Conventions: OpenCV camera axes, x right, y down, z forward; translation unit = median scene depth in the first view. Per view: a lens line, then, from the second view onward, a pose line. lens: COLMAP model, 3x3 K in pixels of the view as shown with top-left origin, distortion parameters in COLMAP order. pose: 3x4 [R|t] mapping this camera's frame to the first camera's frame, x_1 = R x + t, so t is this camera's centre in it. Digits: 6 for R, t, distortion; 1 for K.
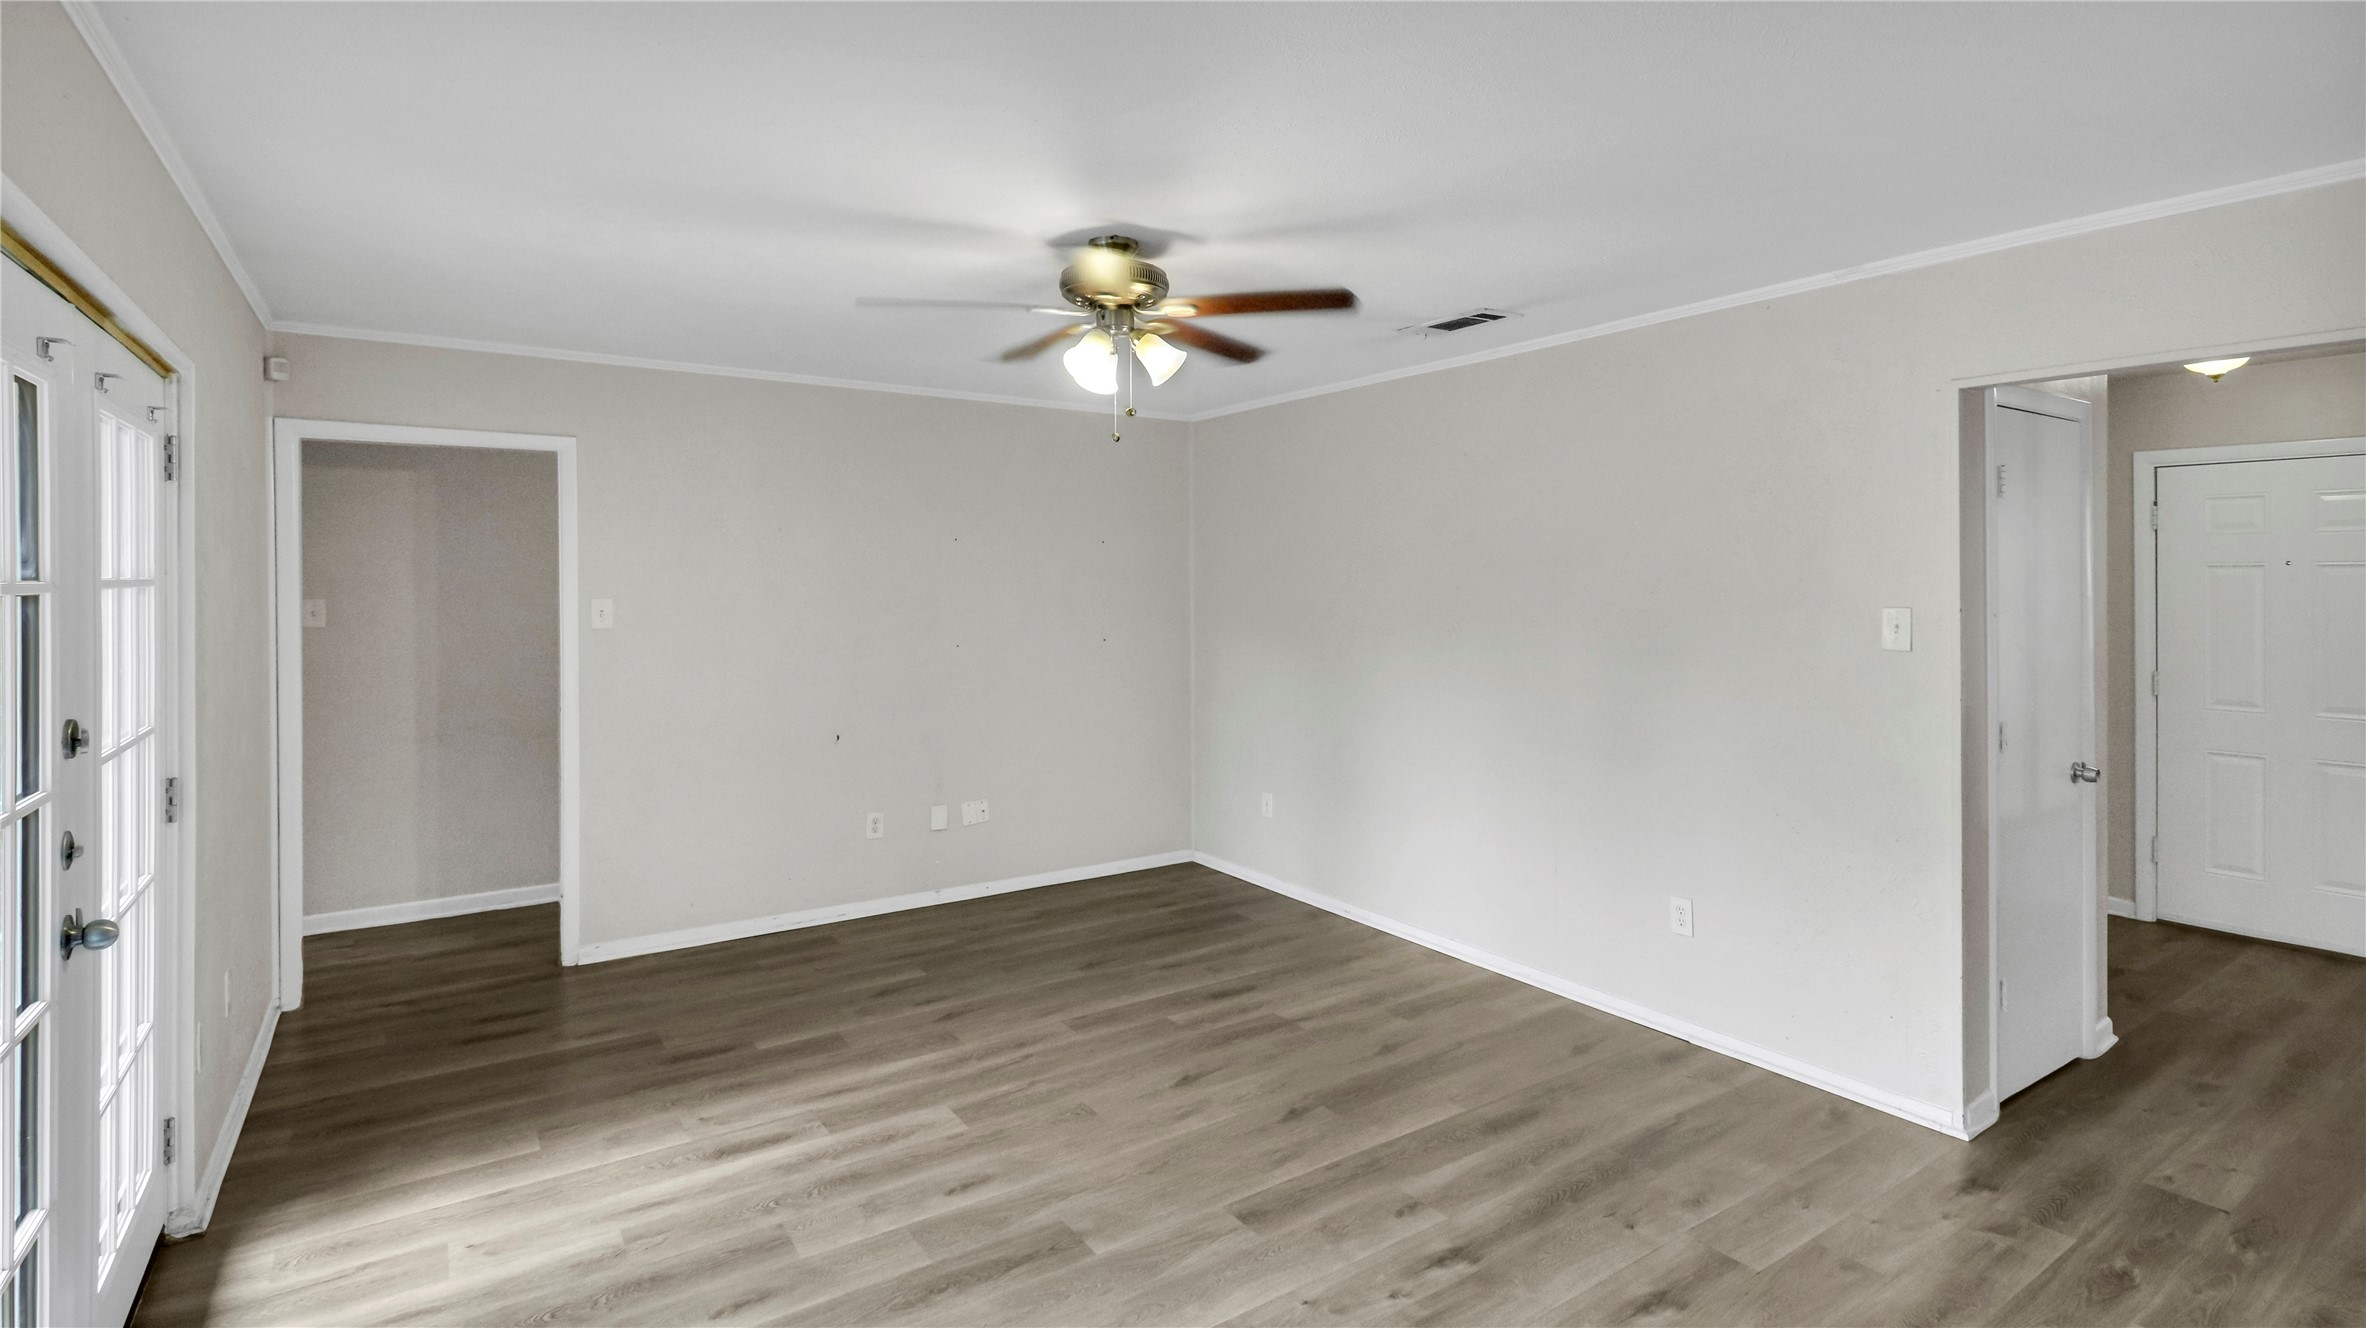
lens RADIAL K [[1134.7, 0, 1191.9], [0, 1134.7, 665.3], [0, 0, 1]] dist [-0.001021, -0.000080]
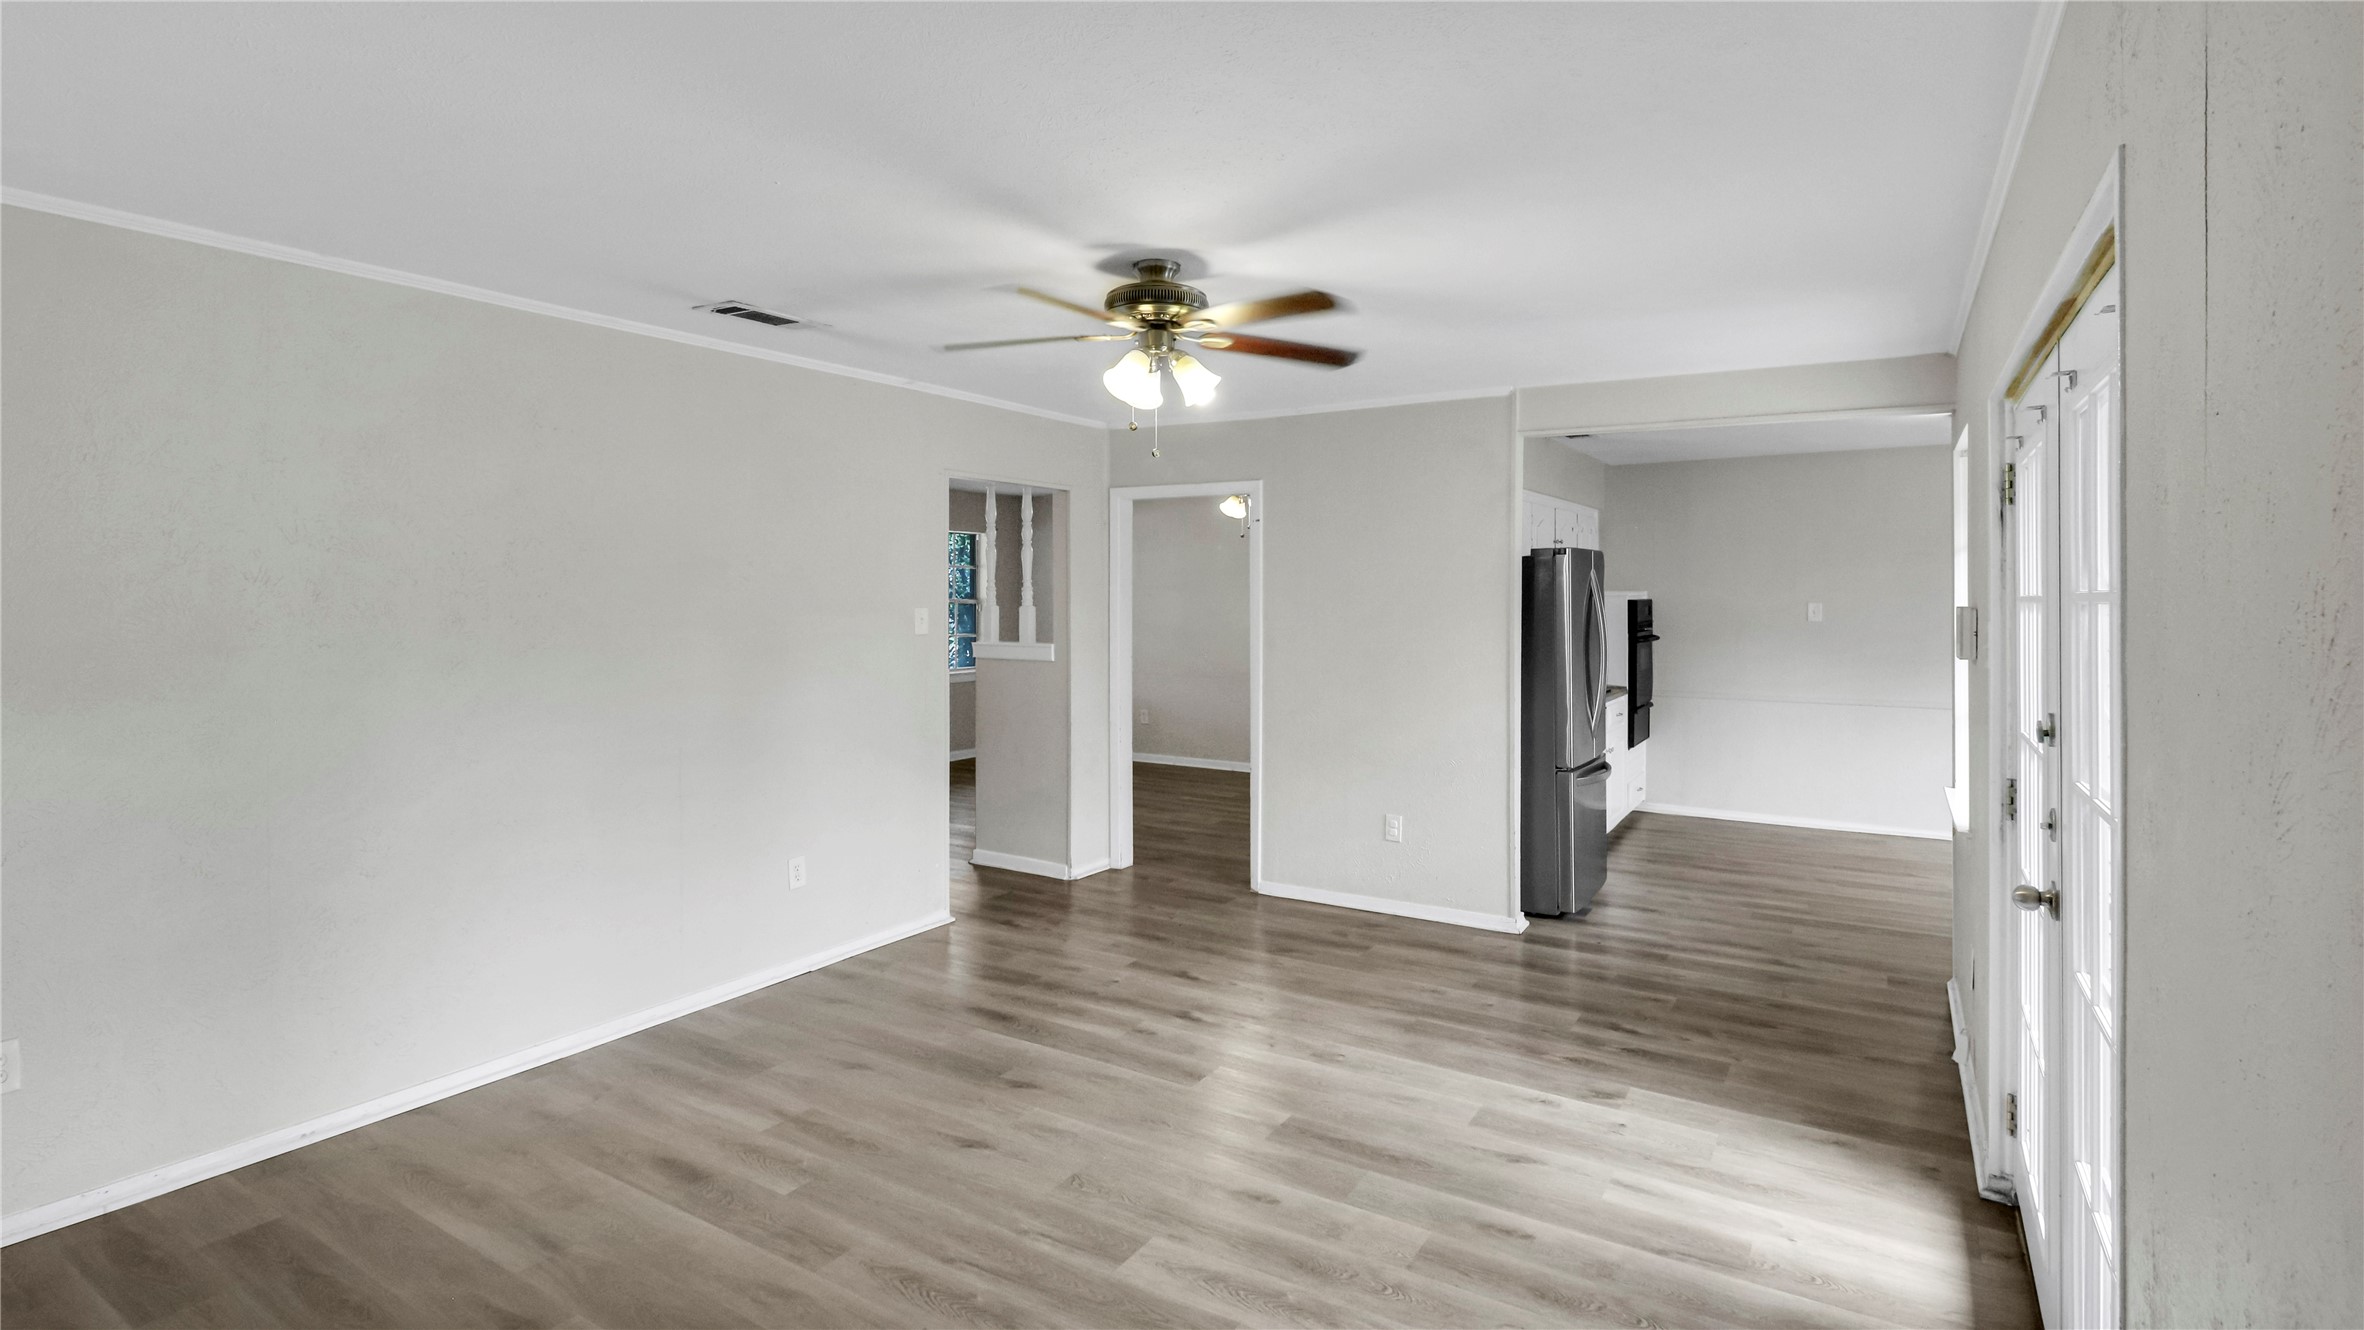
lens RADIAL K [[1133.7, 0, 1190.9], [0, 1133.7, 663.5], [0, 0, 1]] dist [-0.001021, -0.000080]
pose [[-0.413572, -0.057168, 0.908675, -0.939399], [0.062667, 0.993873, 0.091050, -0.093904], [-0.908312, 0.094600, -0.407455, 1.257097]]
